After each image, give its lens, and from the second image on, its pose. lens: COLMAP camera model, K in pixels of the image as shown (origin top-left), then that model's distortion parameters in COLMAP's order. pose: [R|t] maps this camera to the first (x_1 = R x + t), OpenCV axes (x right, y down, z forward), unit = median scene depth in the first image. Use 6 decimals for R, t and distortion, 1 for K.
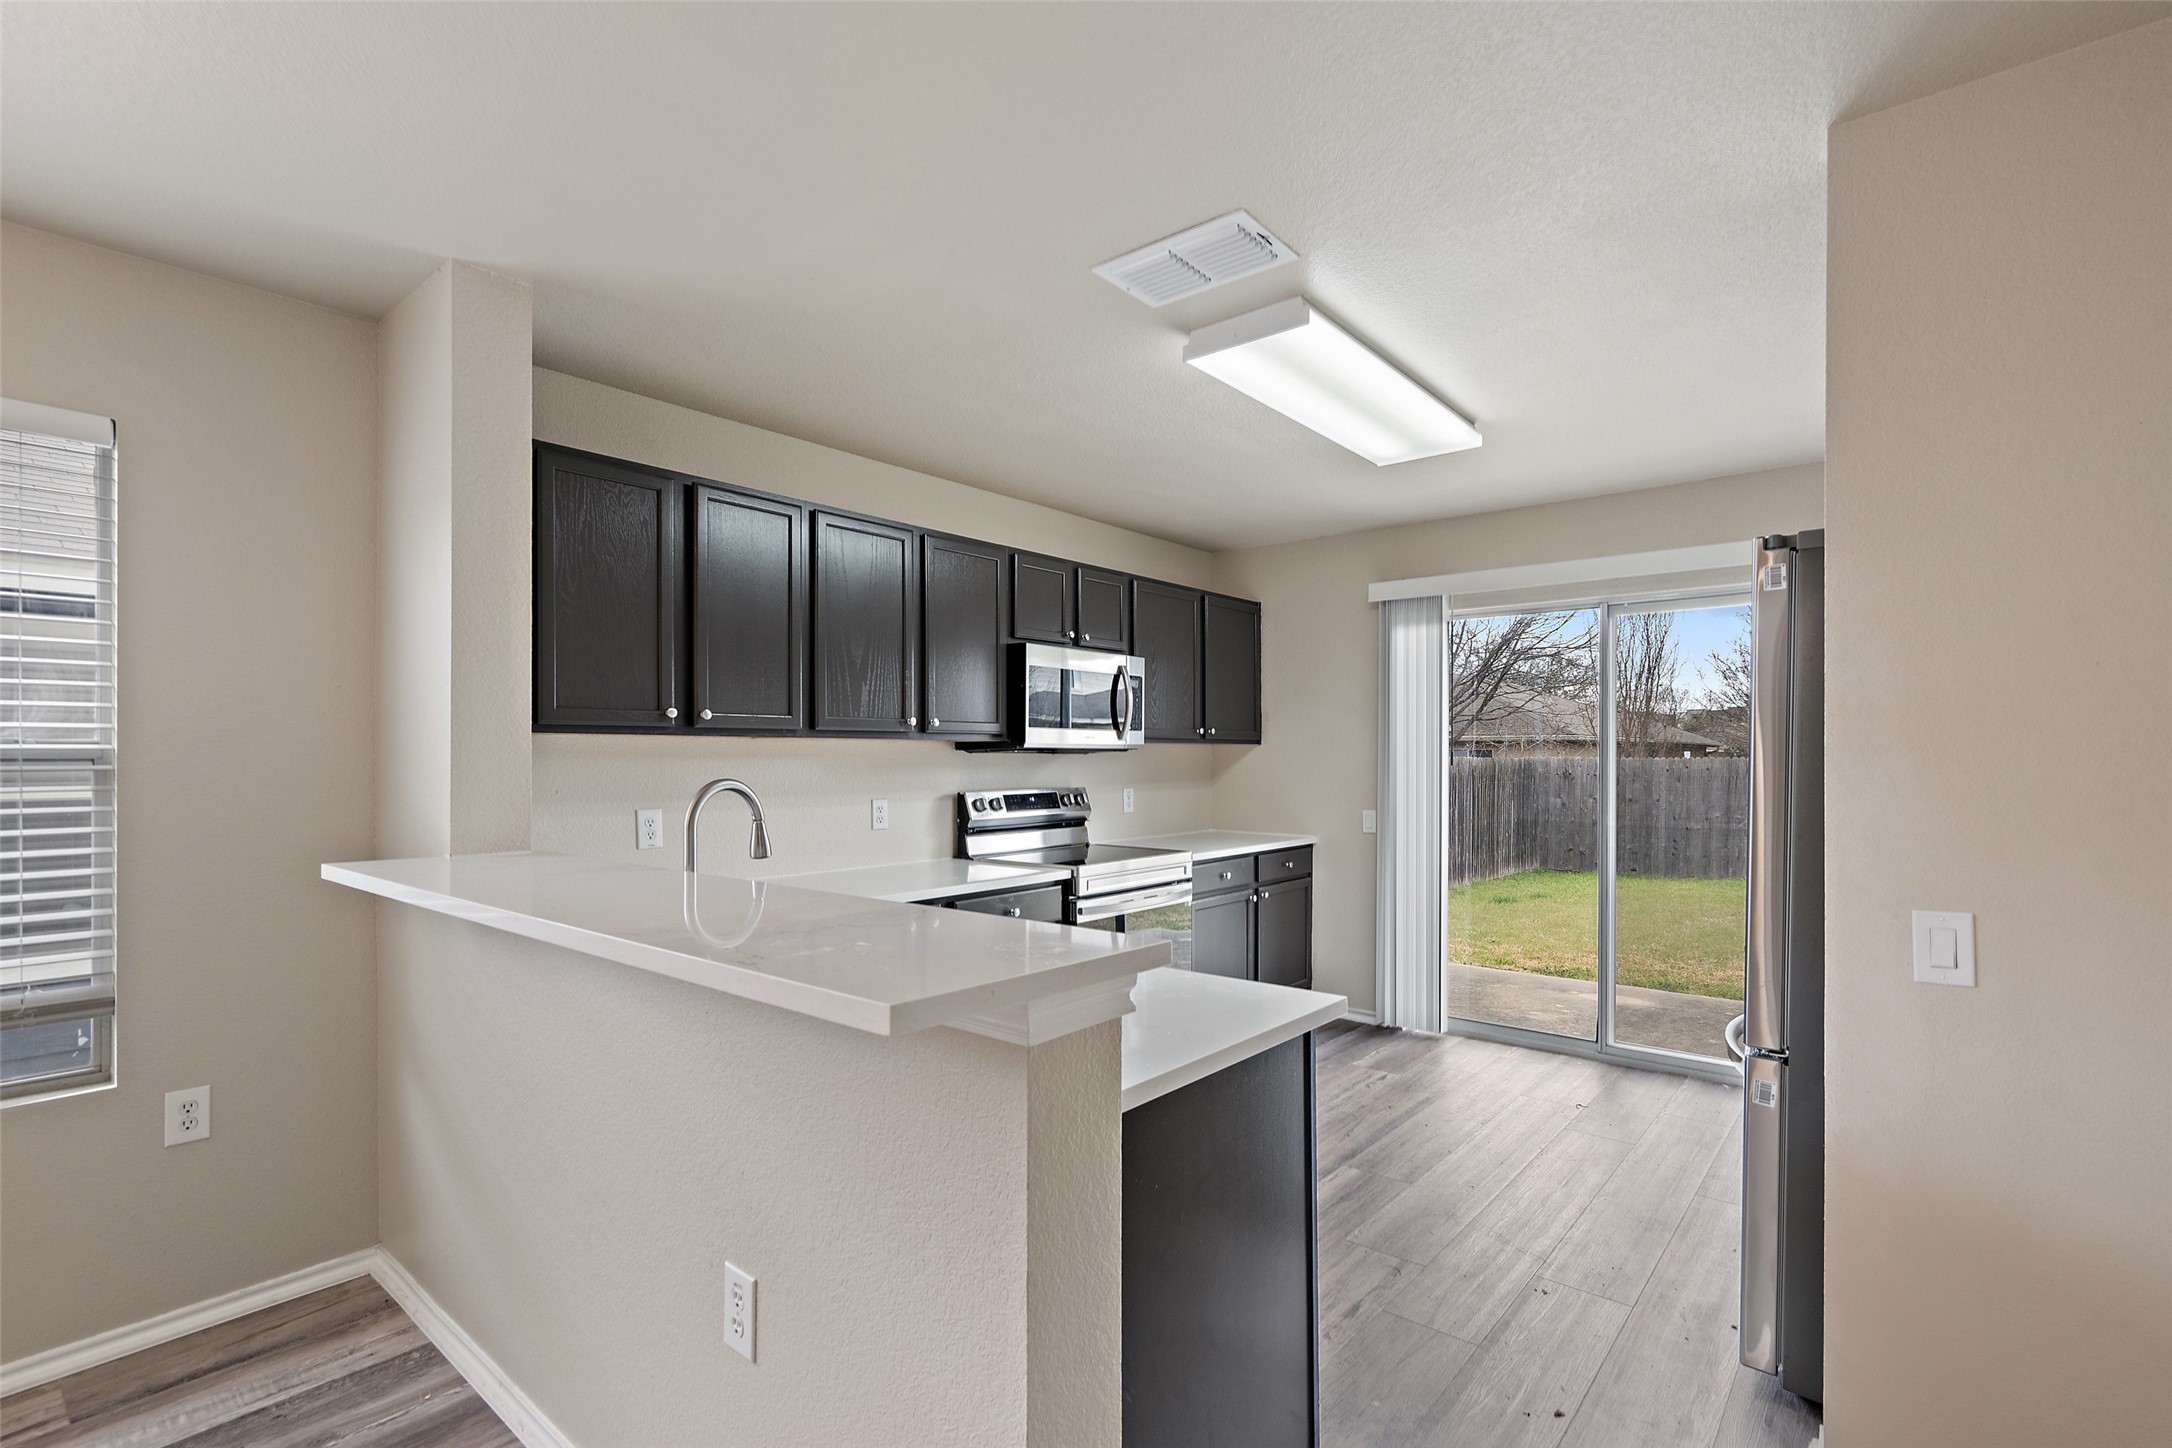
lens RADIAL K [[997.8, 0, 1059.1], [0, 997.8, 749.4], [0, 0, 1]] dist [-0.005706, 0.003535]
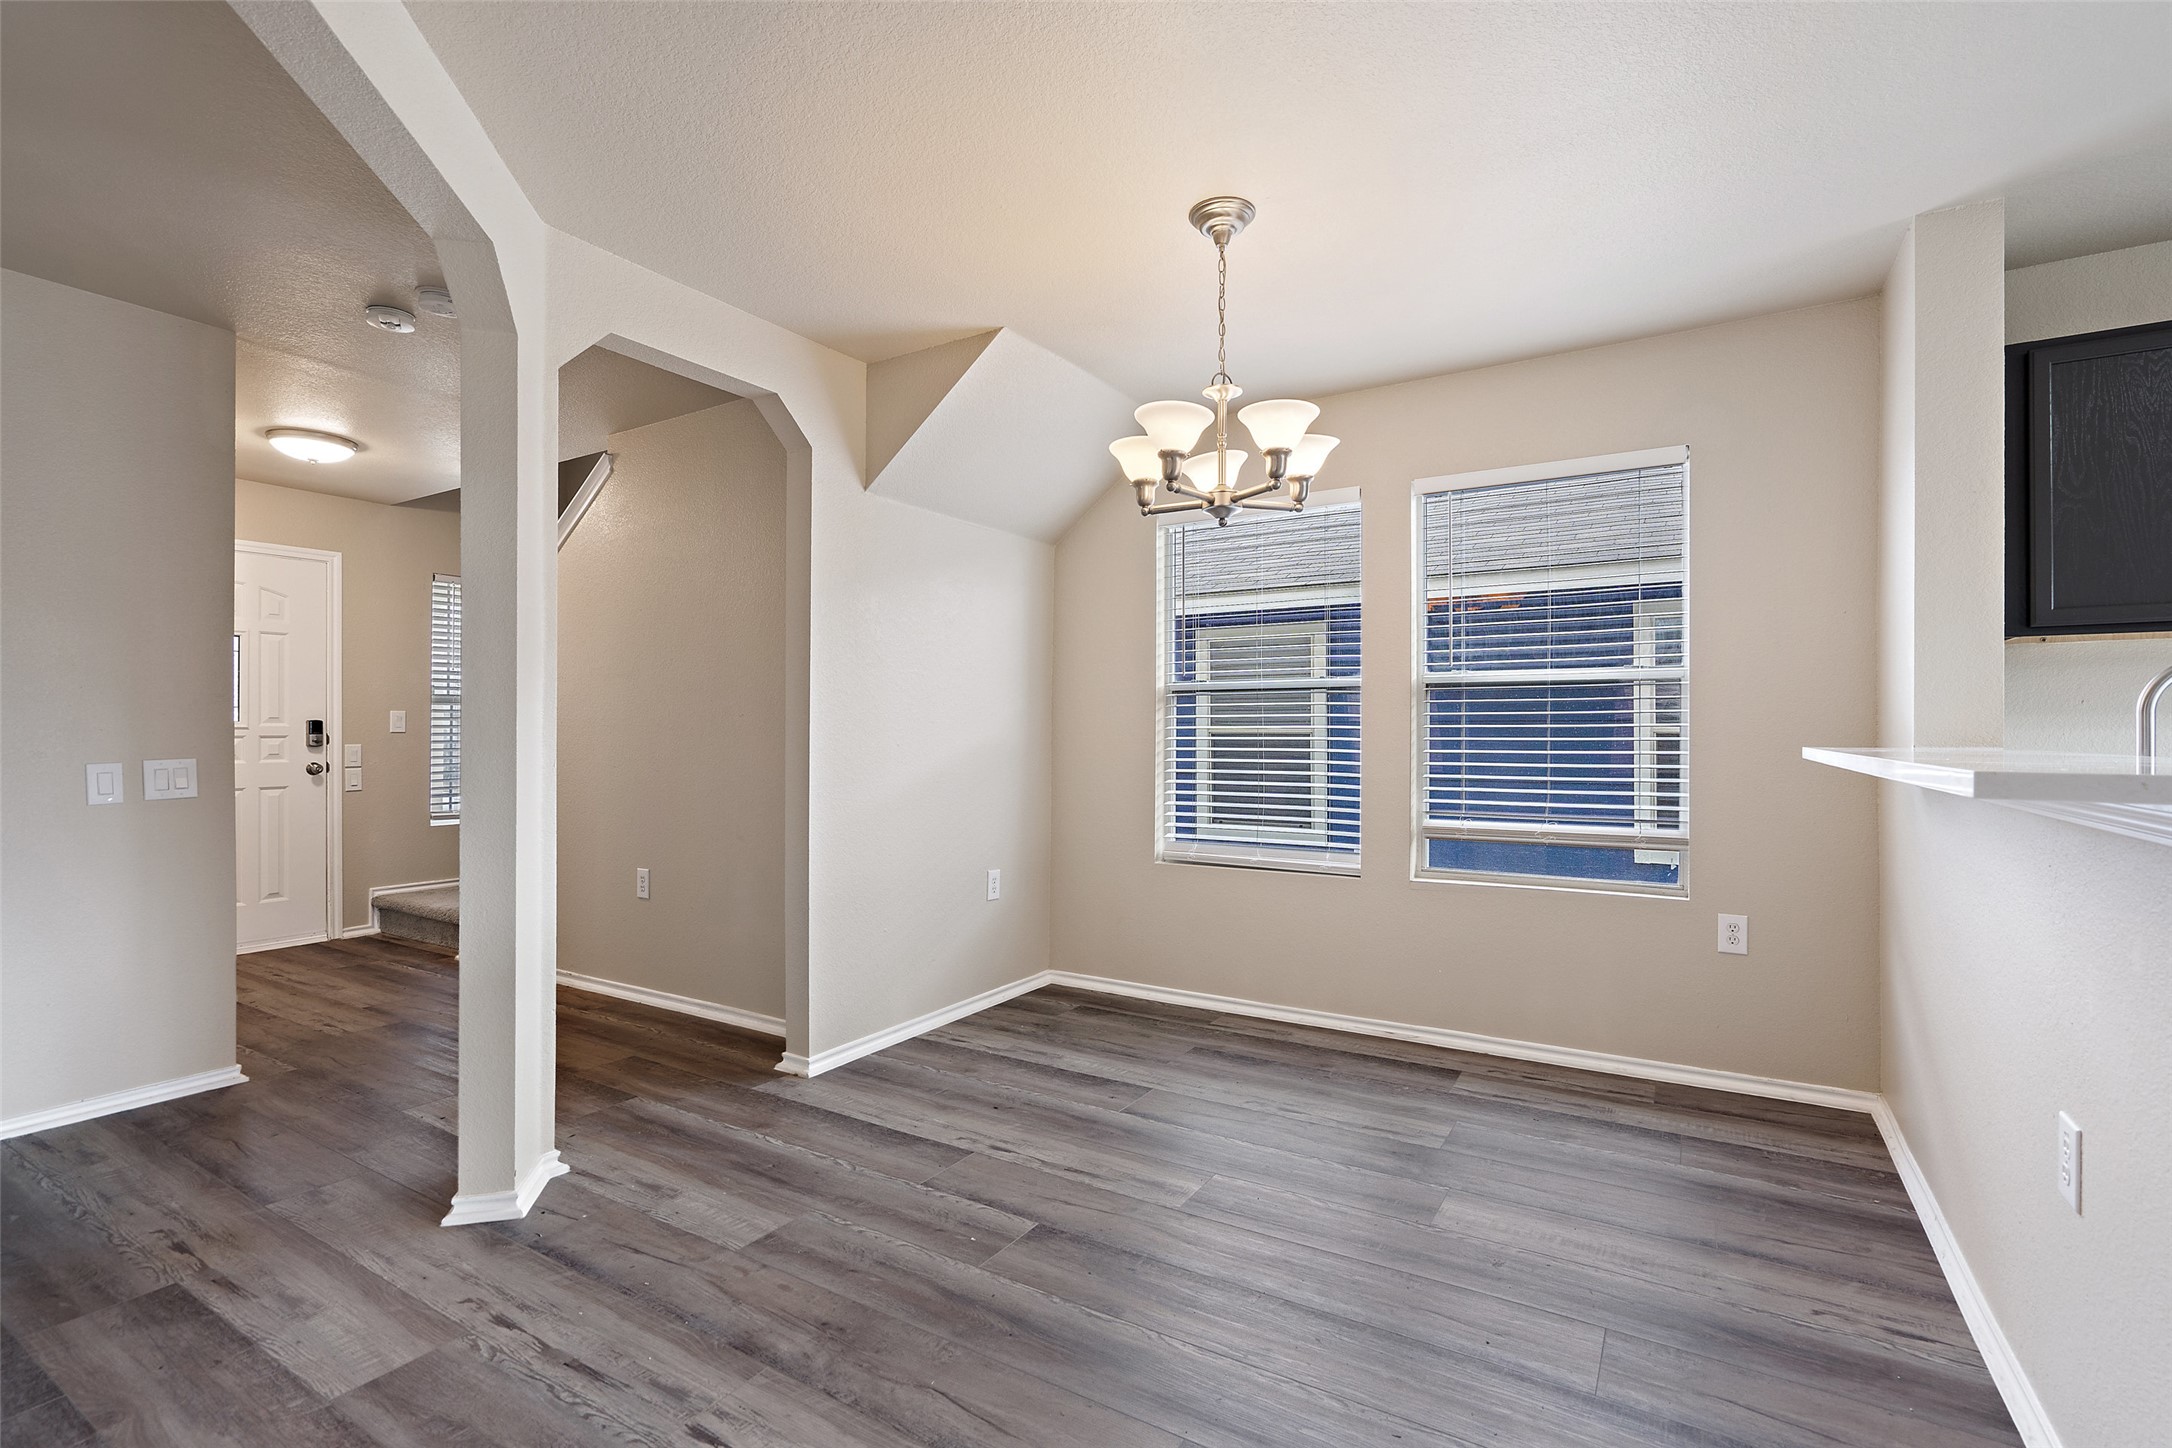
lens RADIAL K [[997.8, 0, 1105.6], [0, 997.8, 715.4], [0, 0, 1]] dist [-0.005706, 0.003535]
pose [[0.171711, -0.008728, -0.985109, 0.237311], [-0.000580, 0.999960, -0.008960, 0.058698], [0.985147, 0.002110, 0.171699, -0.060935]]
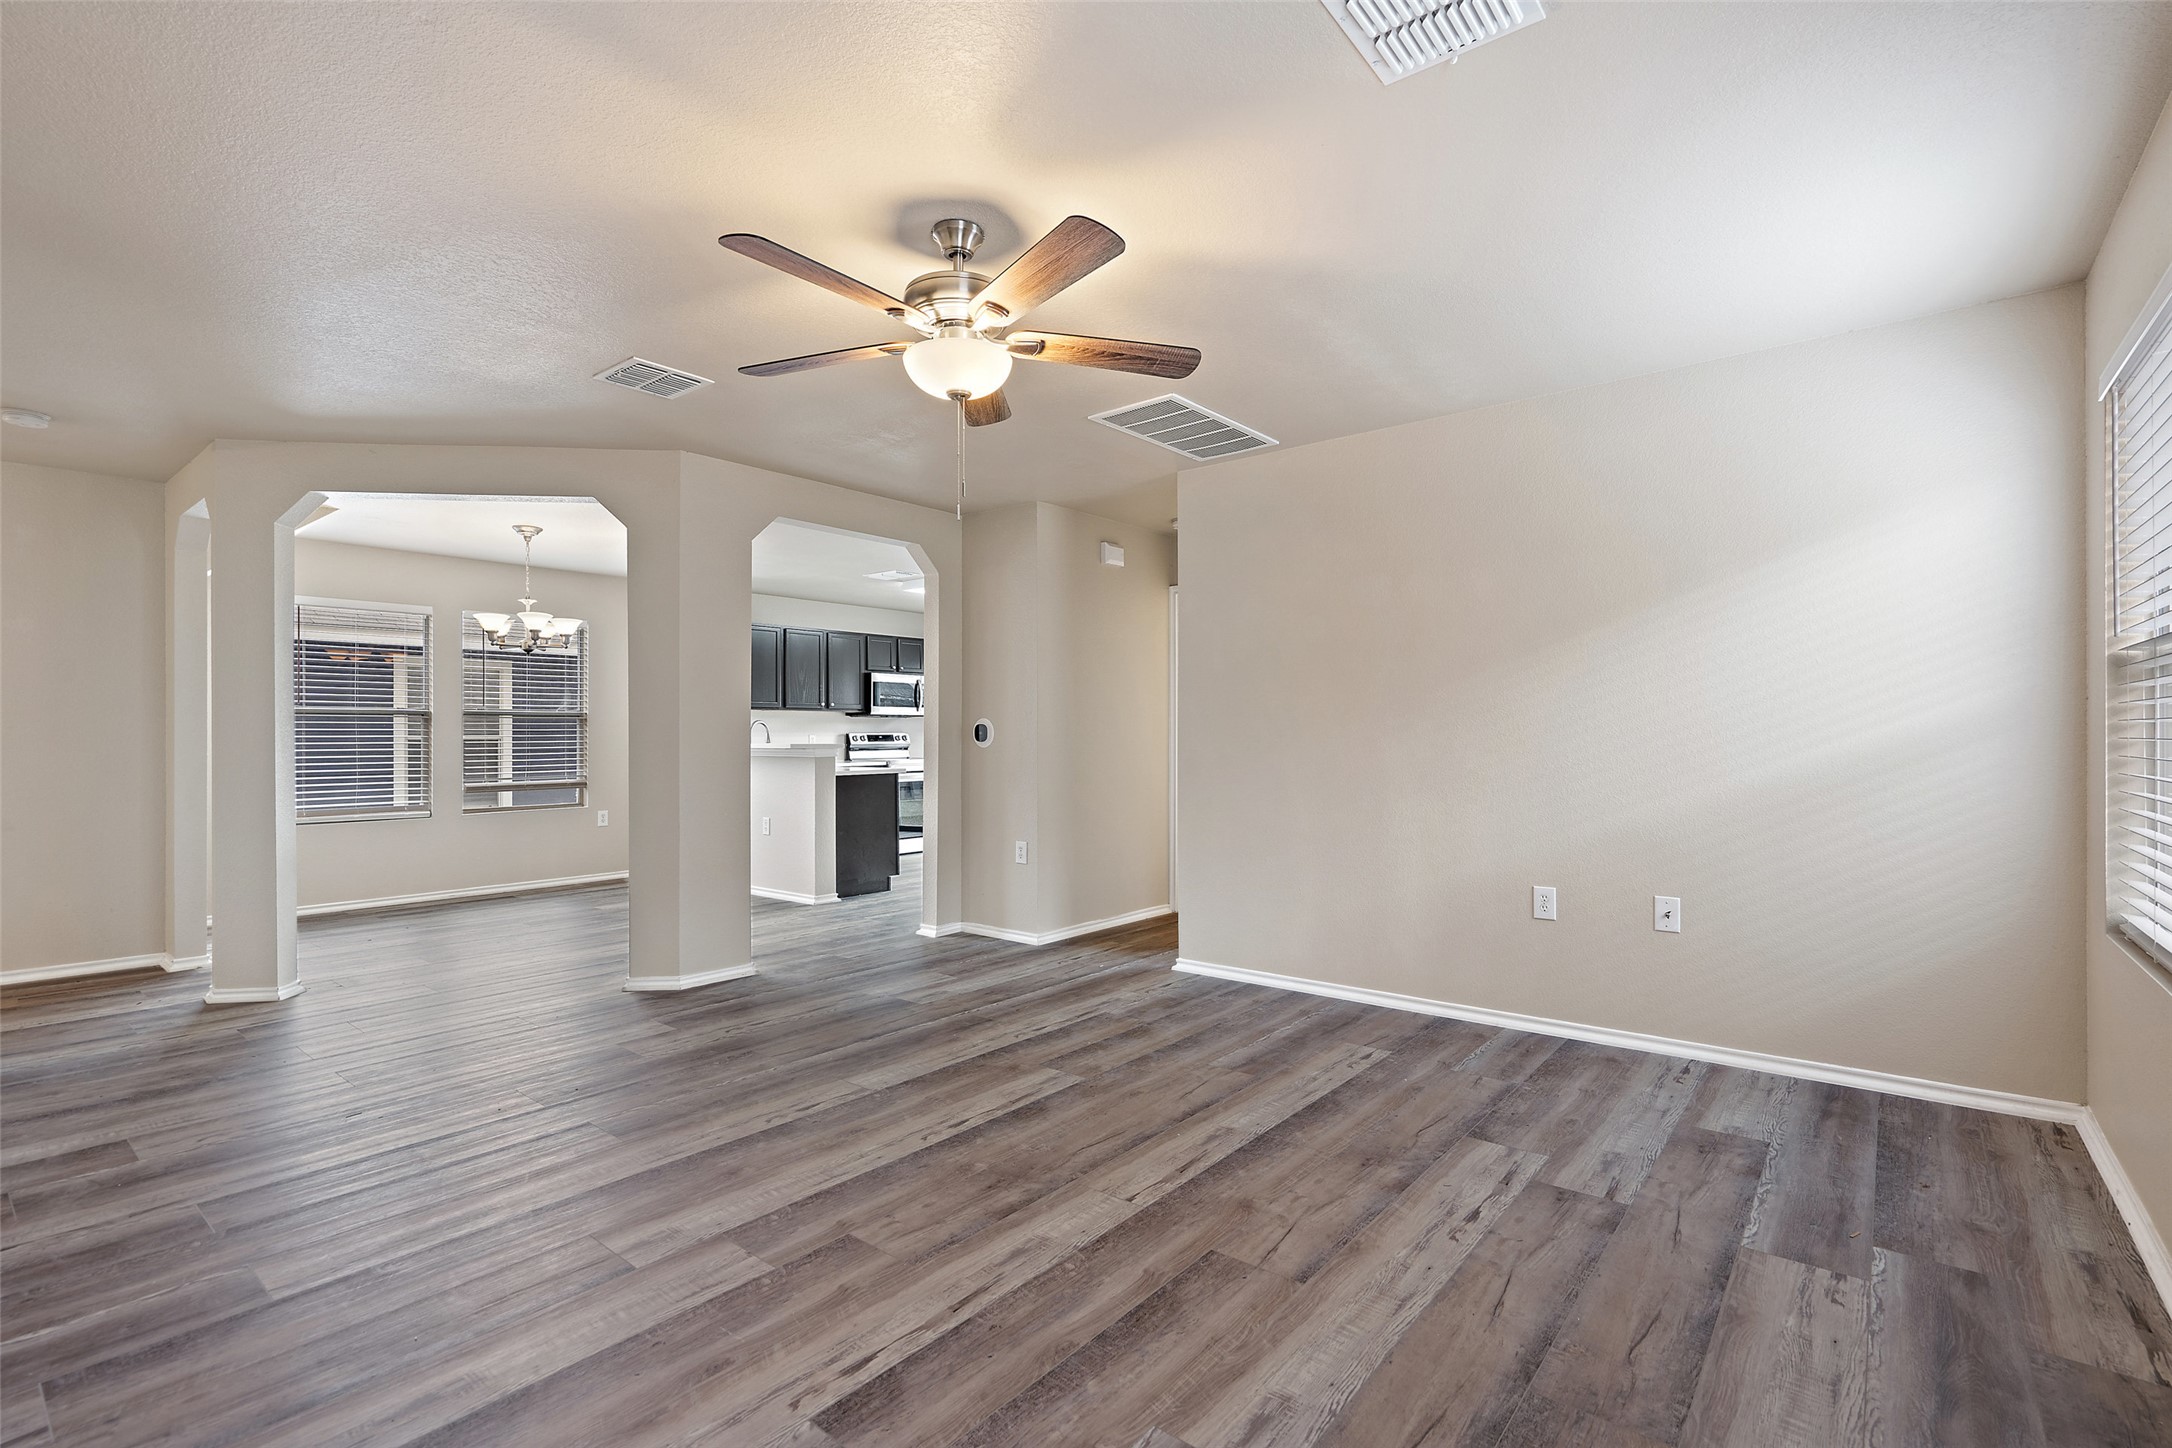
lens RADIAL K [[997.8, 0, 1085.0], [0, 997.8, 730.0], [0, 0, 1]] dist [-0.005706, 0.003535]
pose [[0.998942, 0.003226, 0.045885, 0.475812], [-0.003620, 0.999957, 0.008511, 0.016748], [-0.045855, -0.008668, 0.998910, -1.868892]]
